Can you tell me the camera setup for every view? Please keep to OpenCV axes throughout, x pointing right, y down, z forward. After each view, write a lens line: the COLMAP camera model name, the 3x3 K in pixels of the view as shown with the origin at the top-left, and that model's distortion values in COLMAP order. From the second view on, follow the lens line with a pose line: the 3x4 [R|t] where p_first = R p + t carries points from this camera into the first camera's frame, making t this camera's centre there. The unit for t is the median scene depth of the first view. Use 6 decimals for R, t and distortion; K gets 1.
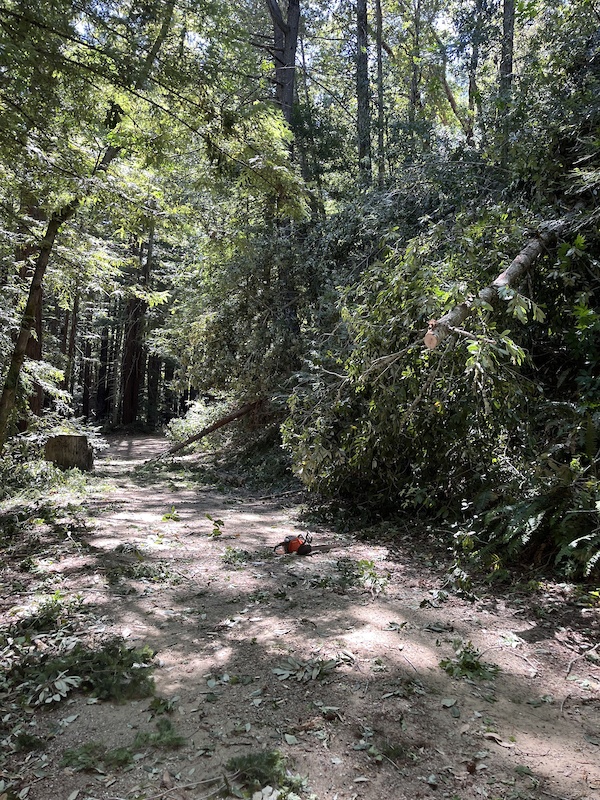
lens RADIAL K [[616.5, 0, 300.0], [0, 616.5, 400.0], [0, 0, 1]] dist [0.002170, 0.000090]
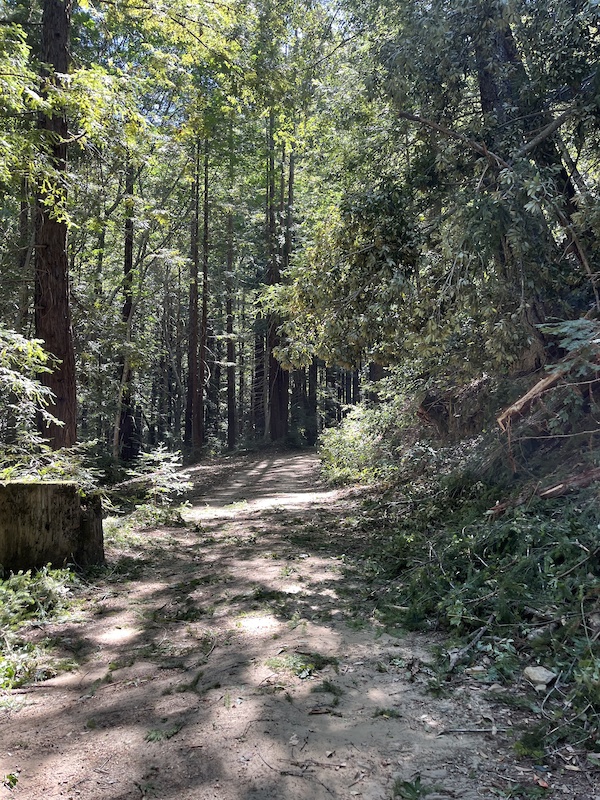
lens RADIAL K [[616.5, 0, 300.0], [0, 616.5, 400.0], [0, 0, 1]] dist [0.002170, 0.000090]
pose [[0.962152, -0.069608, -0.263475, -0.041414], [0.066403, 0.997571, -0.021059, 0.010206], [0.264300, 0.002767, 0.964436, 0.321715]]
